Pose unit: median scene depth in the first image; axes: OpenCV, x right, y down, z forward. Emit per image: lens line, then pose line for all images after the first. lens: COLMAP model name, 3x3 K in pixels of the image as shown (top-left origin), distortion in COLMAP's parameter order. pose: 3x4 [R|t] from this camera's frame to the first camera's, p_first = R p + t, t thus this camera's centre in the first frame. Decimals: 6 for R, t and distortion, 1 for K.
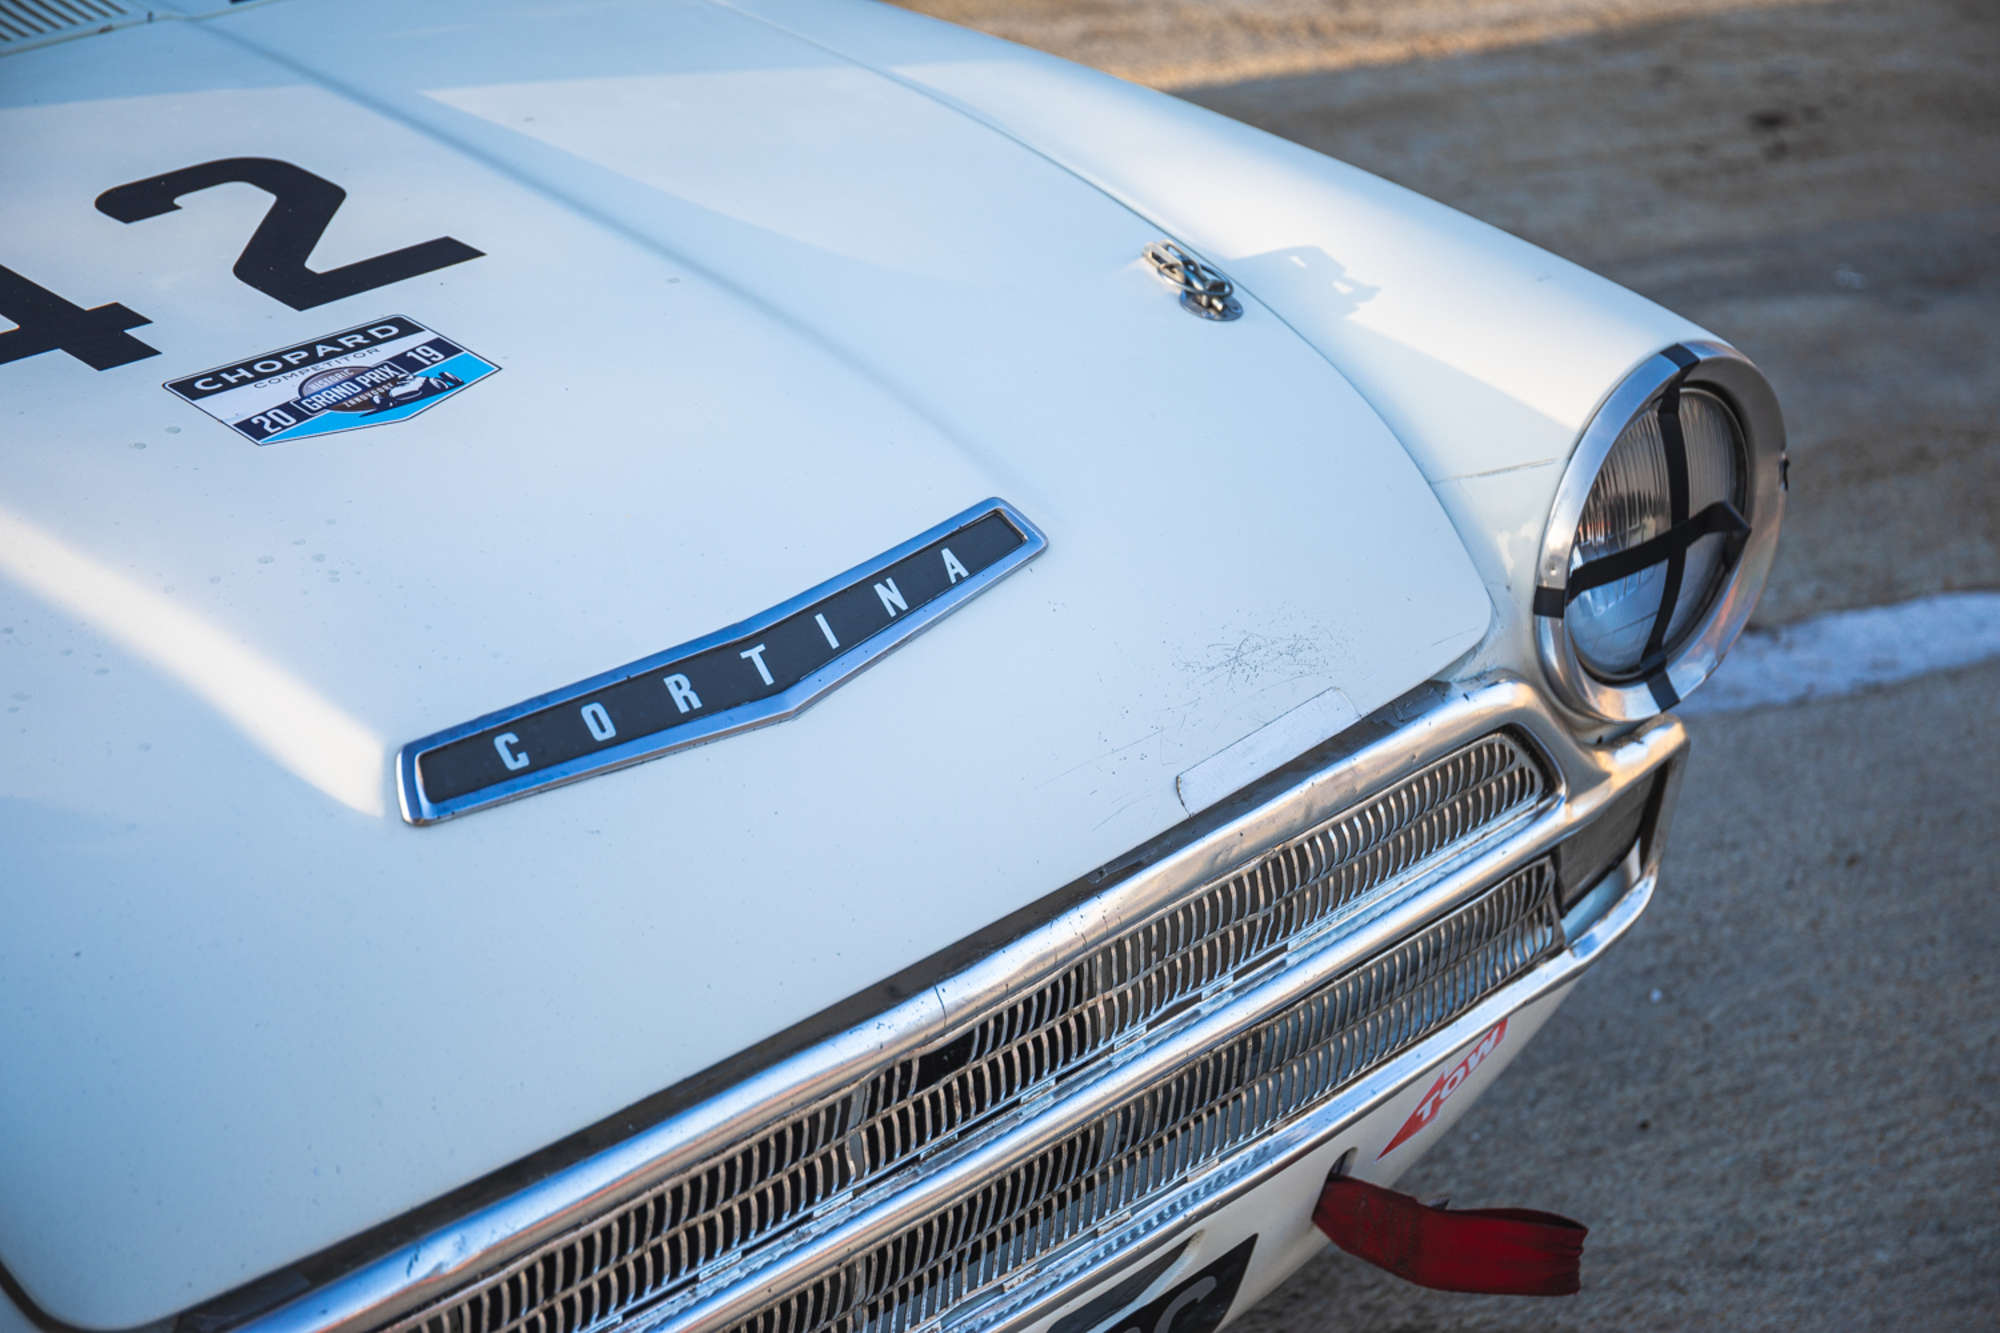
lens RADIAL K [[3820.7, 0, 1000.4], [0, 3820.7, 671.5], [0, 0, 1]] dist [0.051127, 0.000000]
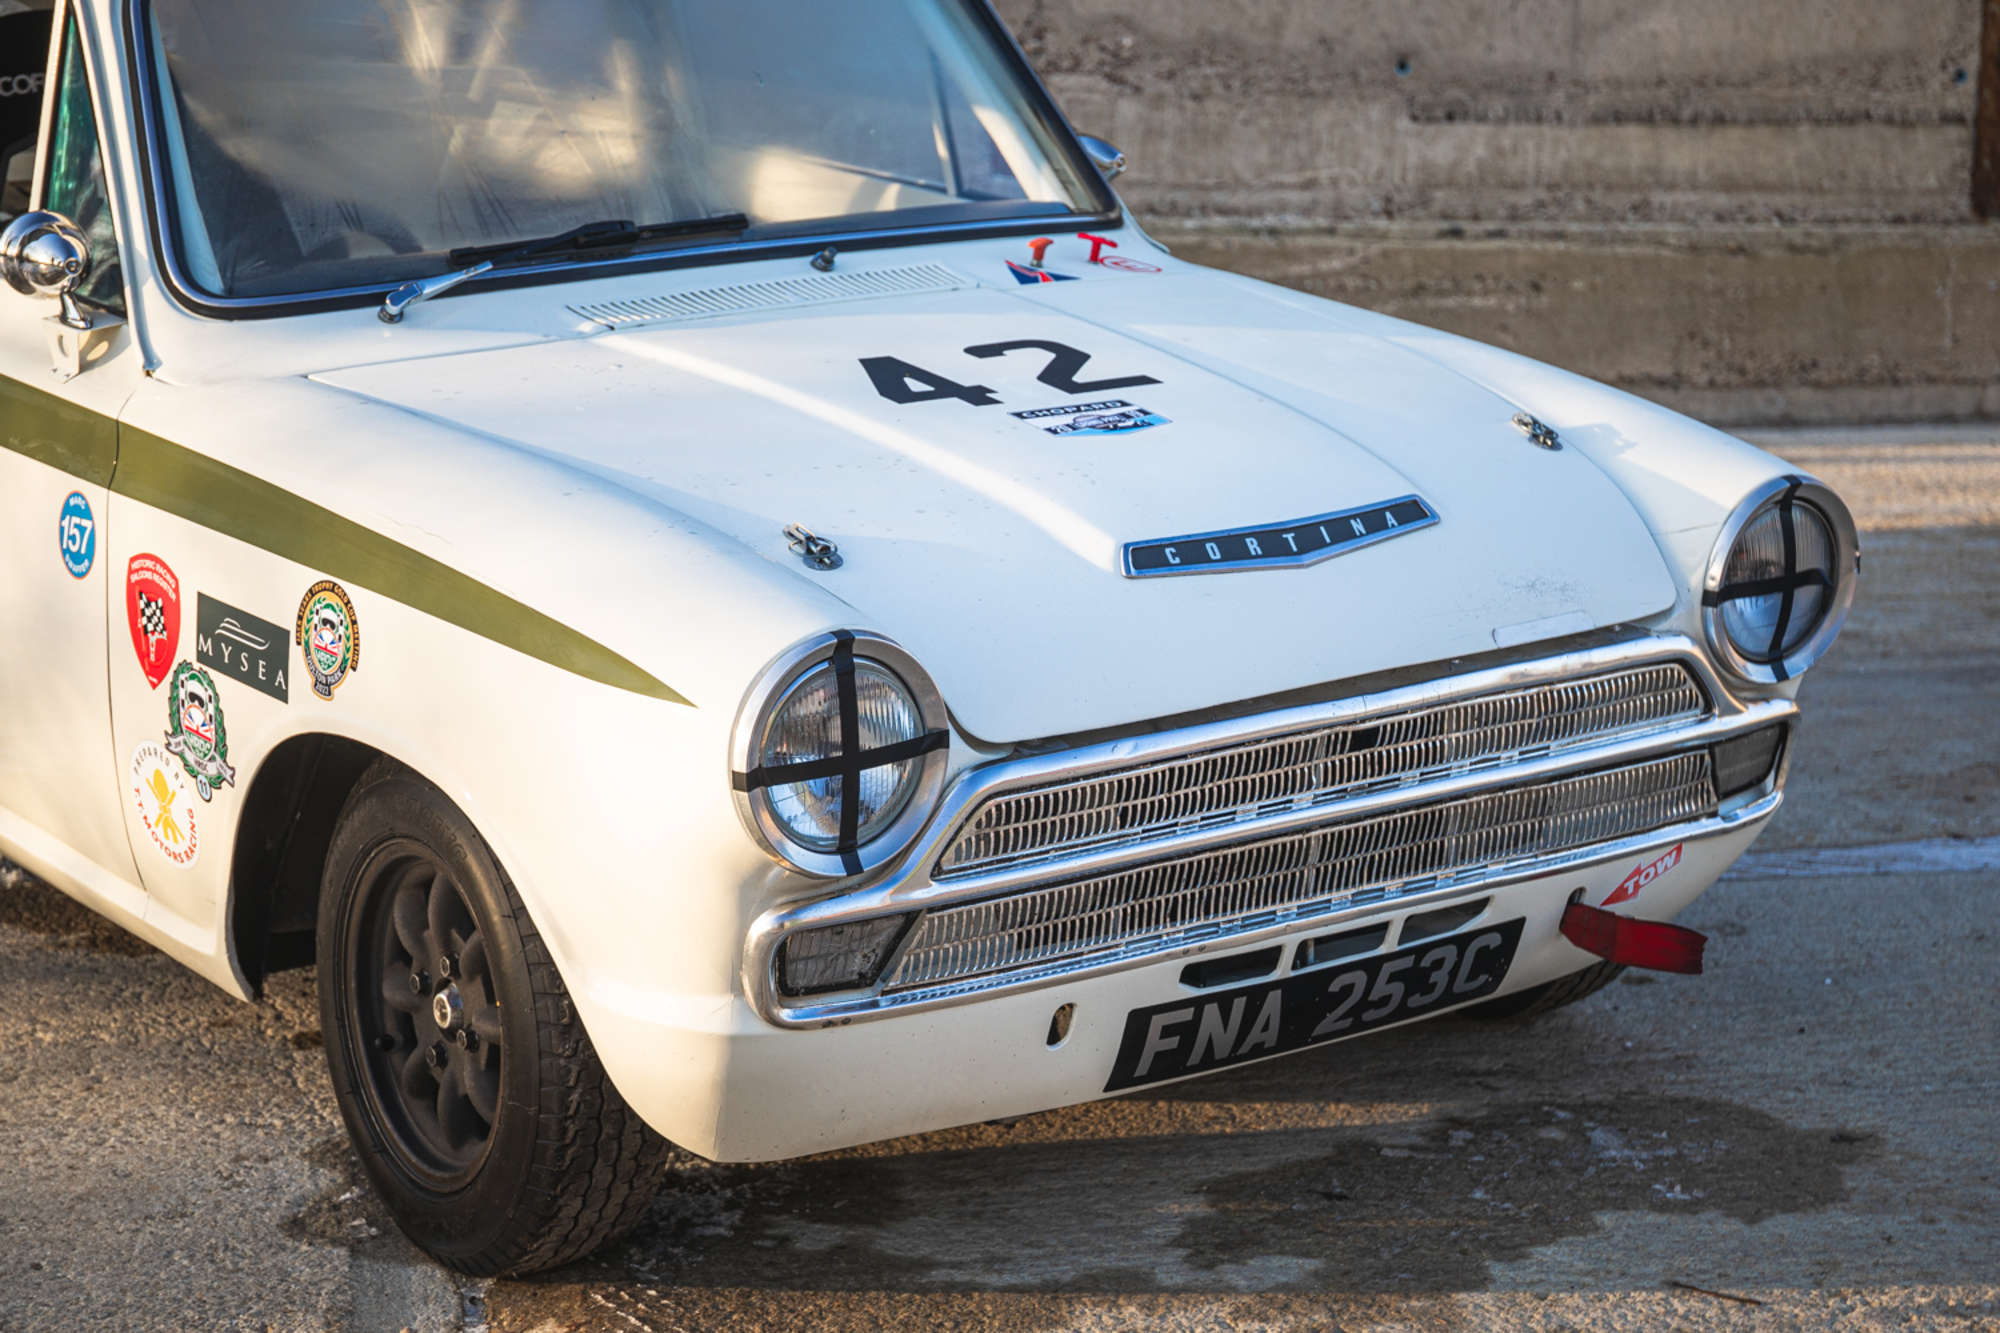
lens RADIAL K [[3820.7, 0, 994.7], [0, 3820.7, 664.6], [0, 0, 1]] dist [0.051127, 0.000000]
pose [[0.986872, 0.080587, -0.139964, 0.062472], [-0.101800, 0.983170, -0.151703, 0.334413], [0.125383, 0.163960, 0.978466, -0.878004]]
